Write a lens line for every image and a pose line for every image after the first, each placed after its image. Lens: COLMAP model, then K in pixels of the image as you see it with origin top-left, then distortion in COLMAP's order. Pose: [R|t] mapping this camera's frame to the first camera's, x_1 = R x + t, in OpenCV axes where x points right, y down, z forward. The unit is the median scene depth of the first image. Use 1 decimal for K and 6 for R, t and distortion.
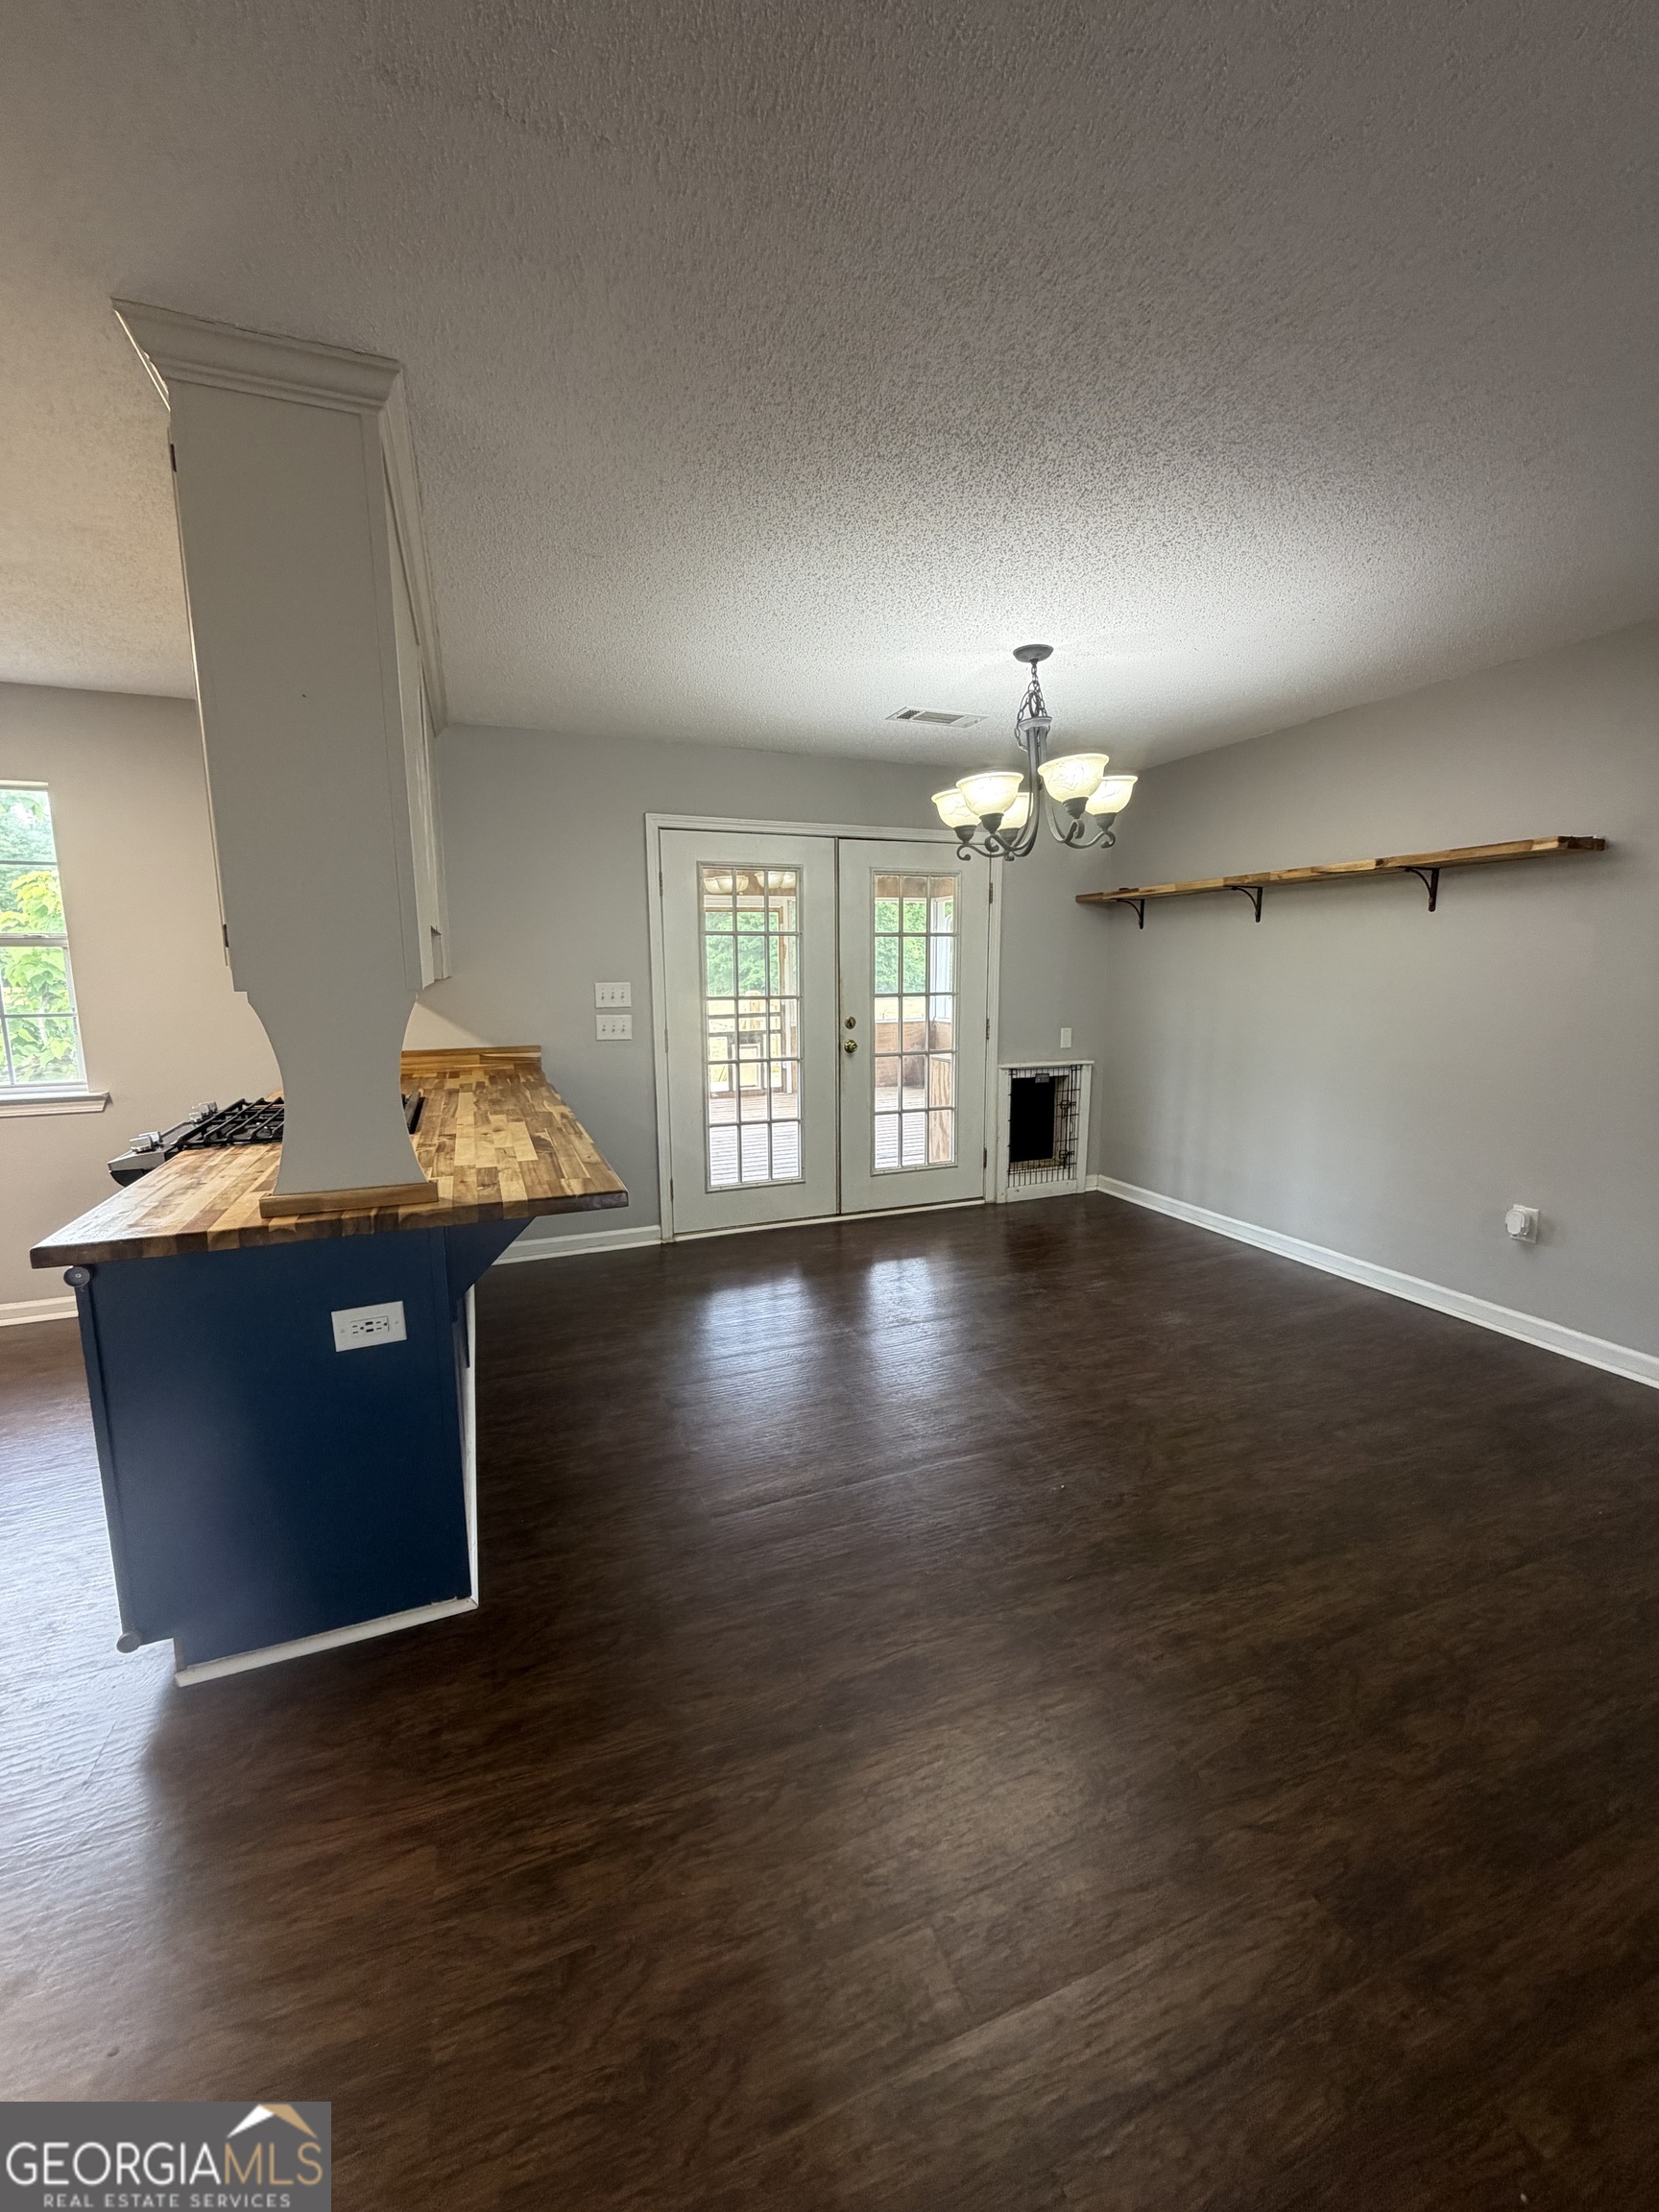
lens RADIAL K [[884.1, 0, 830.8], [0, 884.1, 1101.0], [0, 0, 1]] dist [0.004239, 0.000196]
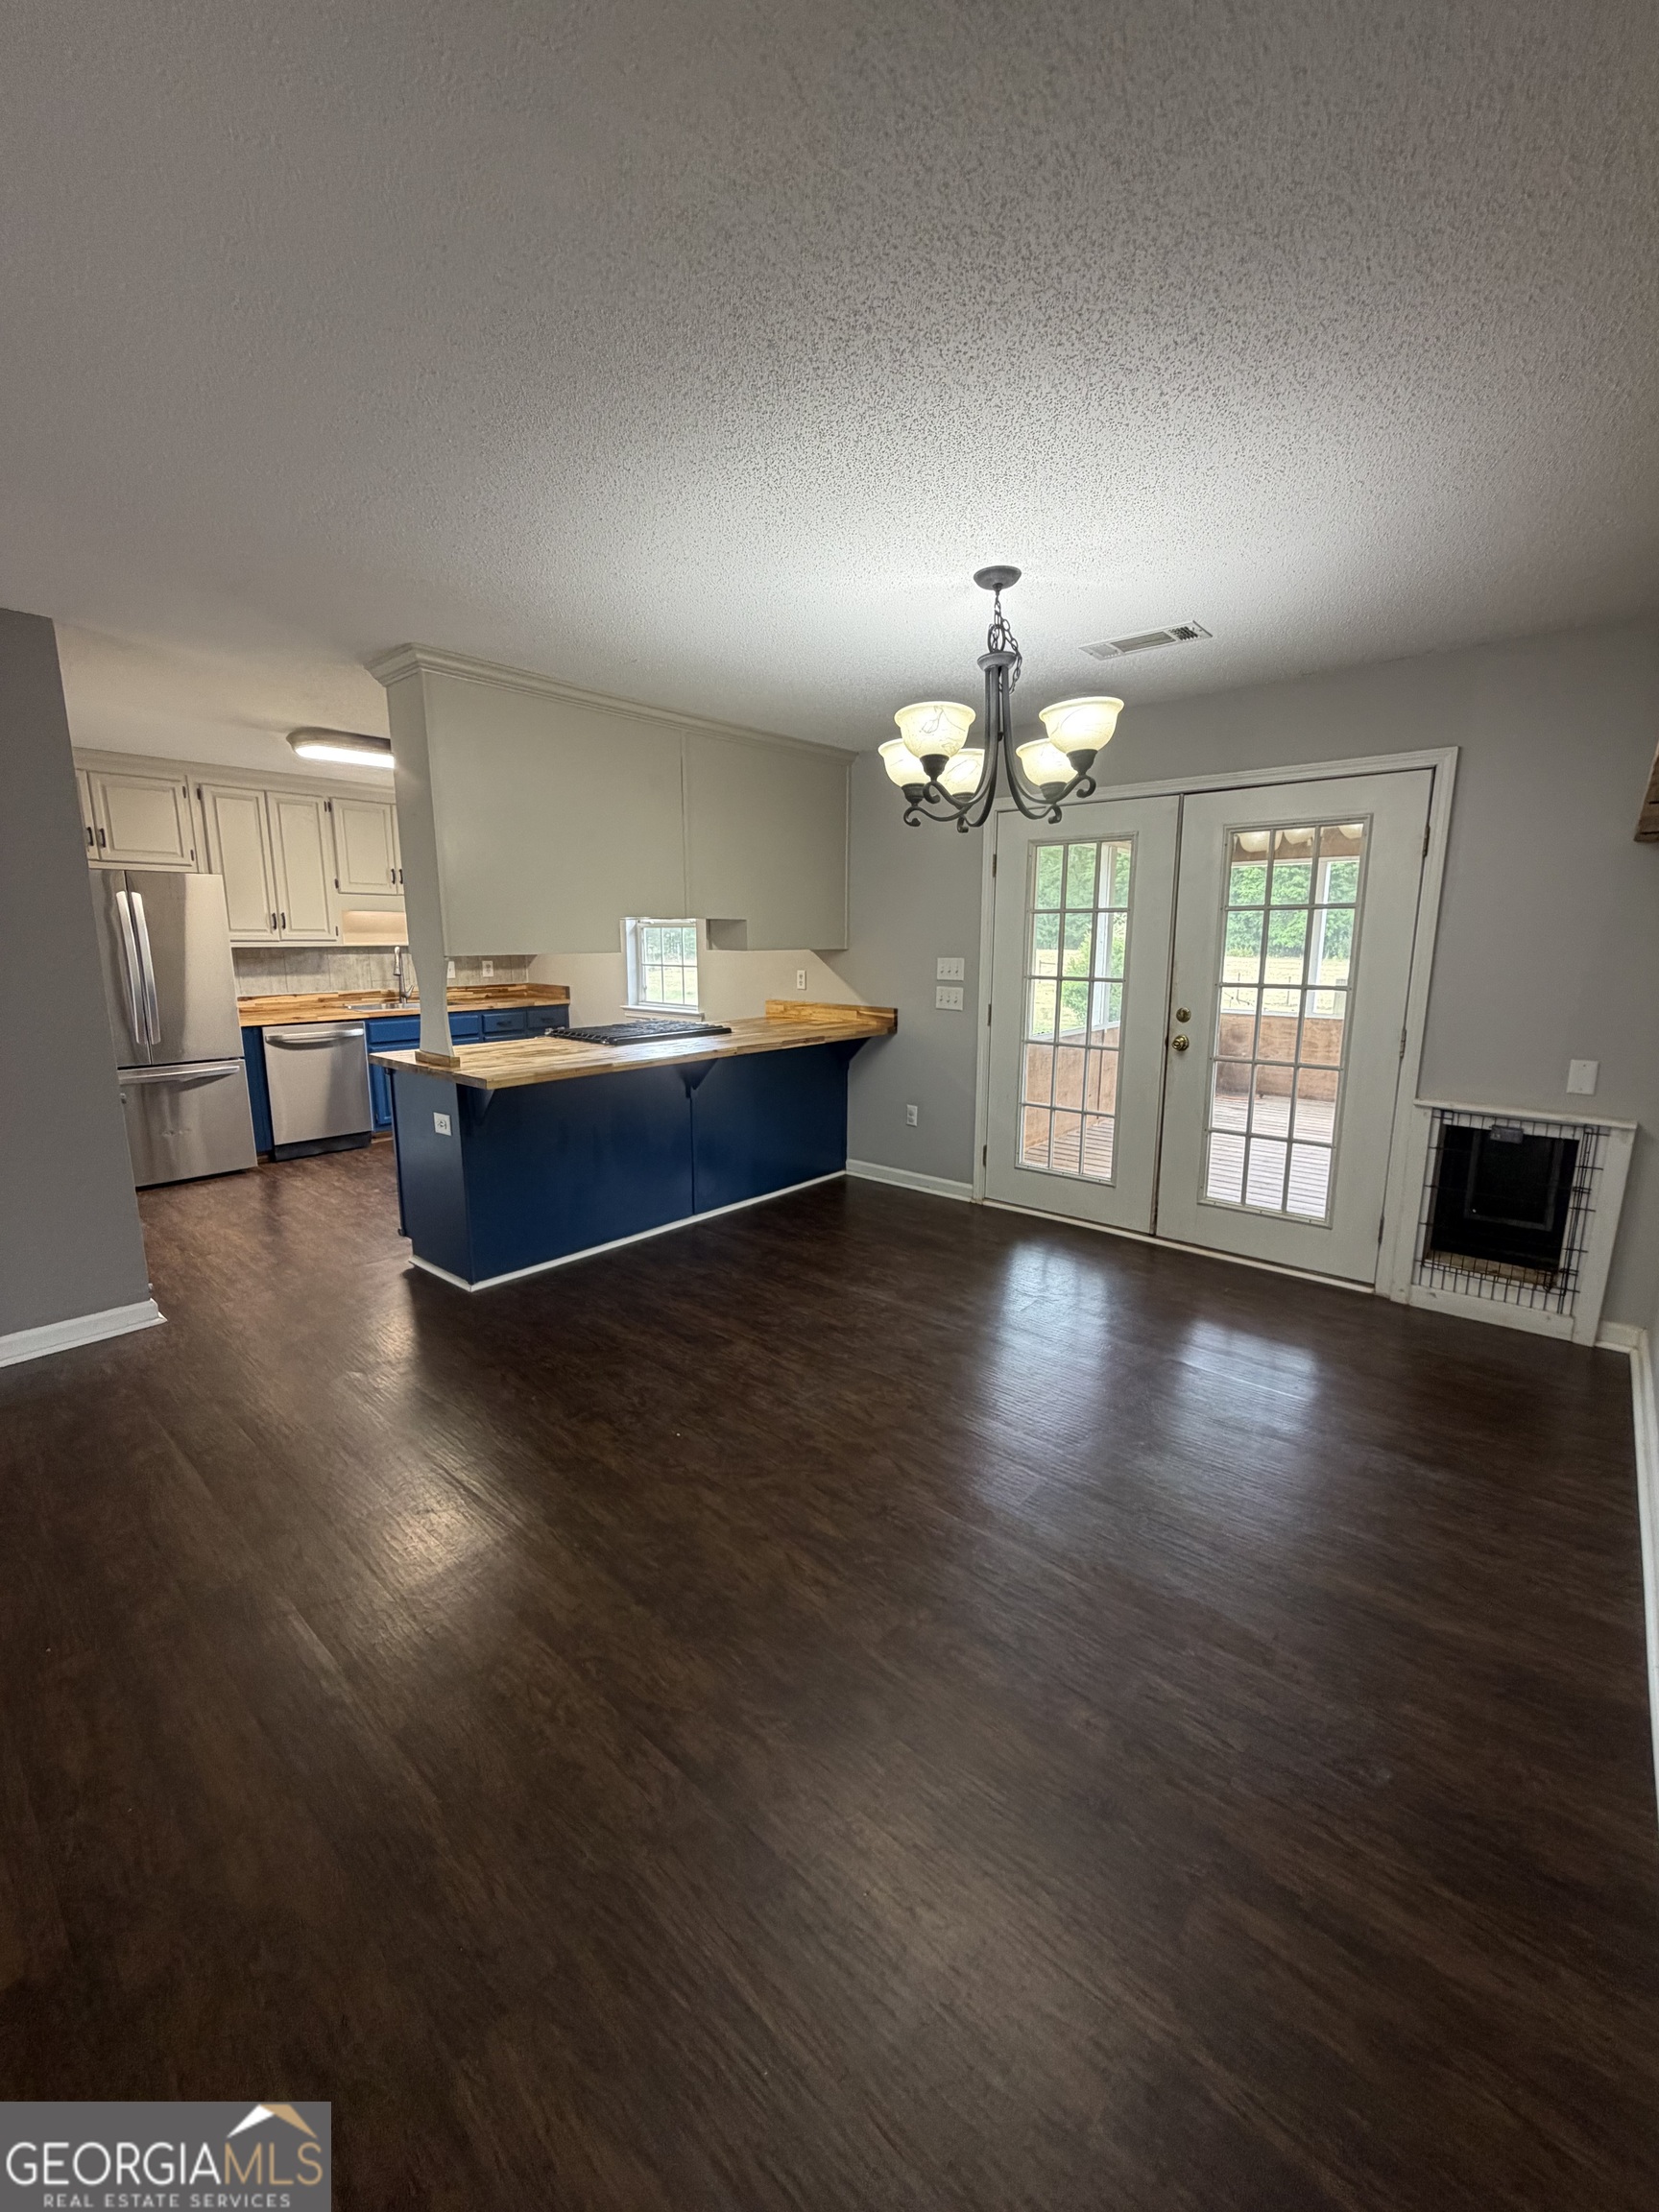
lens RADIAL K [[884.1, 0, 830.8], [0, 884.1, 1101.2], [0, 0, 1]] dist [0.004239, 0.000196]
pose [[0.456274, 0.172141, -0.873030, 0.598317], [-0.141138, 0.982690, 0.120000, -0.059865], [0.878575, 0.068465, 0.472672, 0.306443]]
